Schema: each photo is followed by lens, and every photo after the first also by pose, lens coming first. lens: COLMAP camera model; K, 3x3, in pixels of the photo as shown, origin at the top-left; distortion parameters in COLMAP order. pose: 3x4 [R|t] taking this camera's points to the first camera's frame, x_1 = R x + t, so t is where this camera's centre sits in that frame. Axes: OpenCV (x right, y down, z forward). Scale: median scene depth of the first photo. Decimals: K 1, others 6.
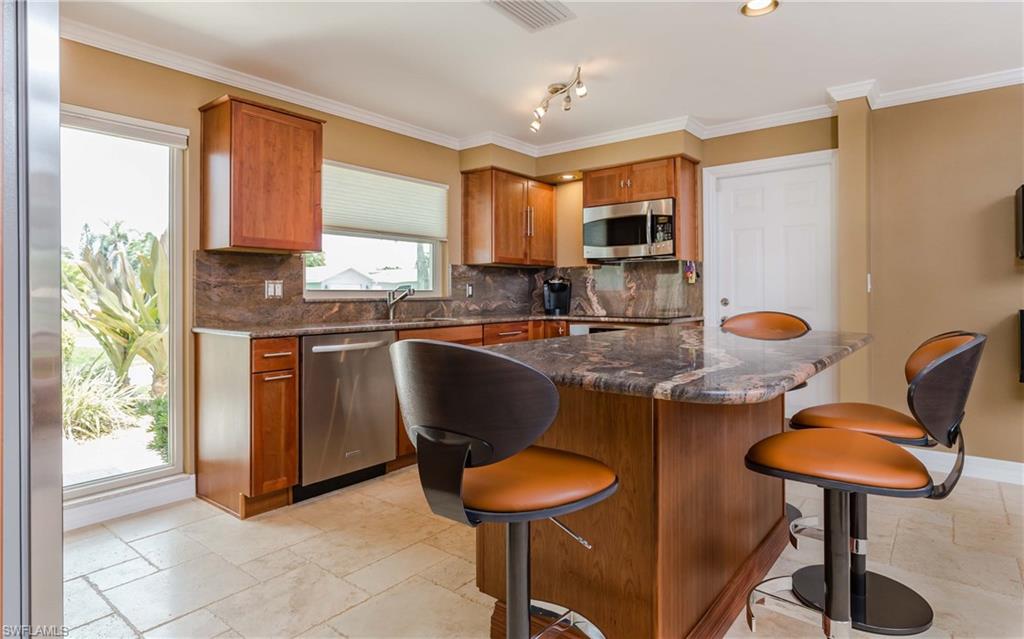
lens RADIAL K [[554.5, 0, 514.9], [0, 554.5, 289.1], [0, 0, 1]] dist [-0.000437, -0.000514]
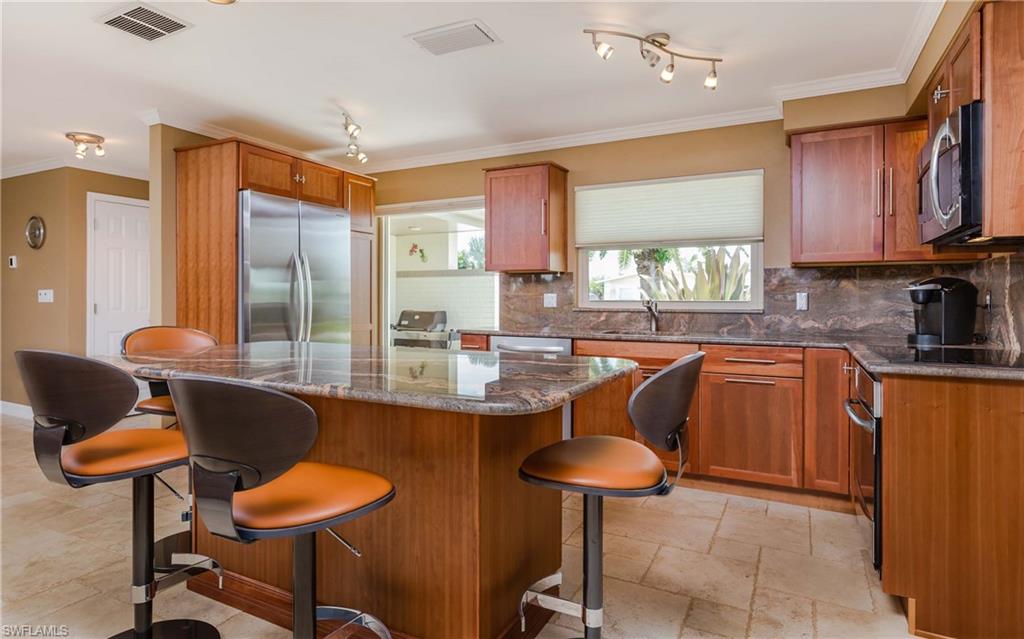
lens RADIAL K [[554.5, 0, 514.9], [0, 554.5, 289.1], [0, 0, 1]] dist [-0.000437, -0.000514]
pose [[0.192333, -0.019792, -0.981130, 0.682462], [0.001405, 0.999801, -0.019893, 0.000328], [0.981329, 0.002448, 0.192323, 0.575255]]
